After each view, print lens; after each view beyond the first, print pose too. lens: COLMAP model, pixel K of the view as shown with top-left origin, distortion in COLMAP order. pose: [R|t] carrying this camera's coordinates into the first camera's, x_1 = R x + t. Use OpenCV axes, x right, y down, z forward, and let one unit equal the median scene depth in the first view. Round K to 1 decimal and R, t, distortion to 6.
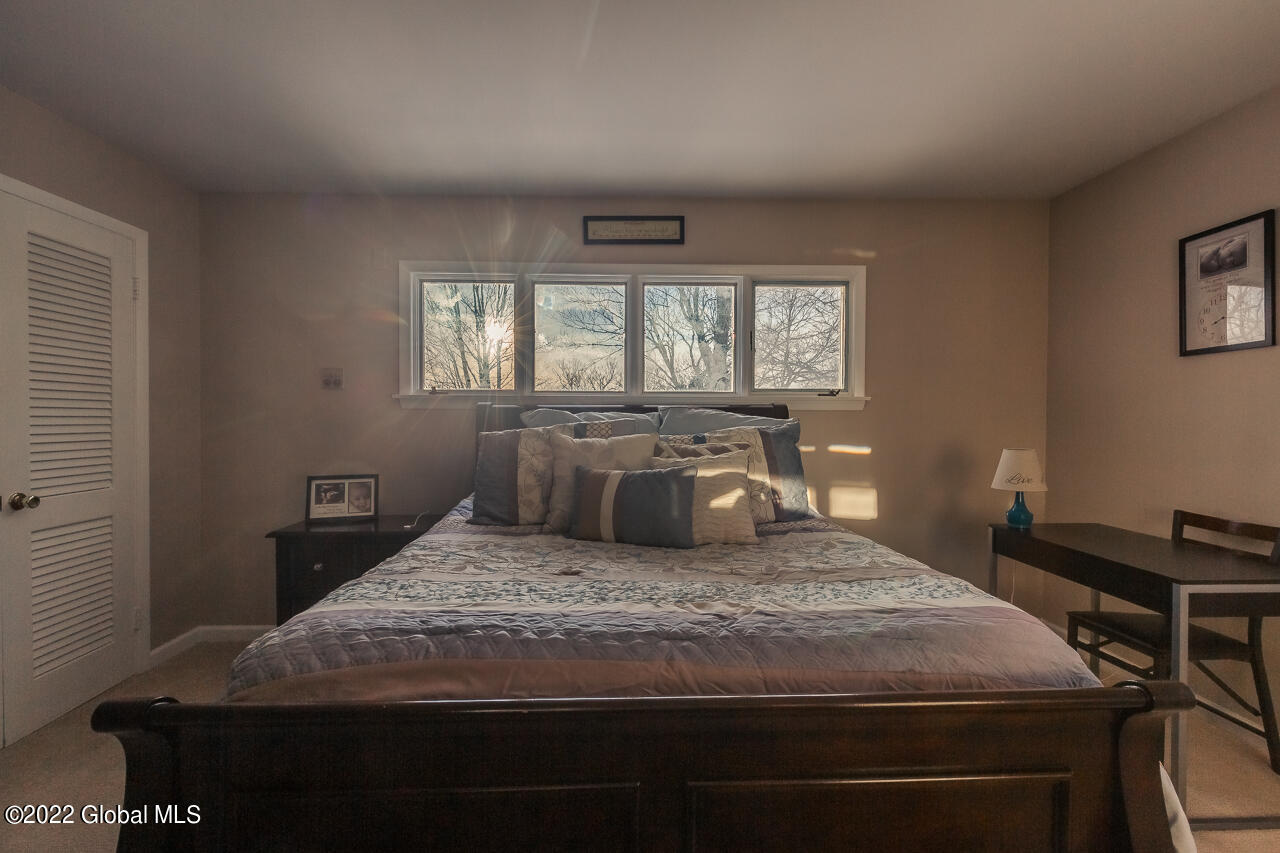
lens RADIAL K [[580.2, 0, 635.5], [0, 580.2, 422.3], [0, 0, 1]] dist [0.004614, -0.000396]
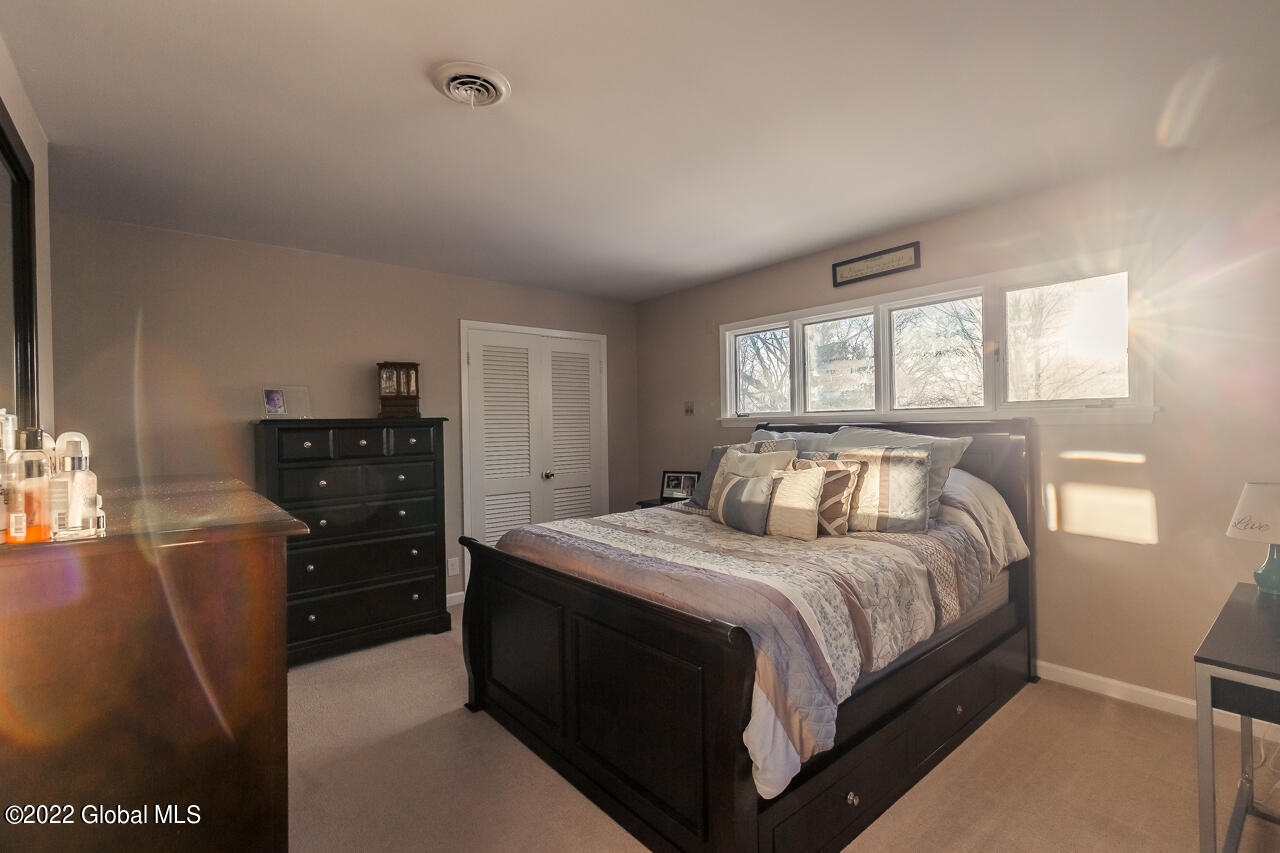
lens RADIAL K [[580.2, 0, 644.7], [0, 580.2, 425.9], [0, 0, 1]] dist [0.004614, -0.000396]
pose [[0.611327, -0.010292, -0.791311, 0.621837], [0.011418, 0.999926, -0.004185, -0.024017], [0.791296, -0.006476, 0.611399, -0.033313]]
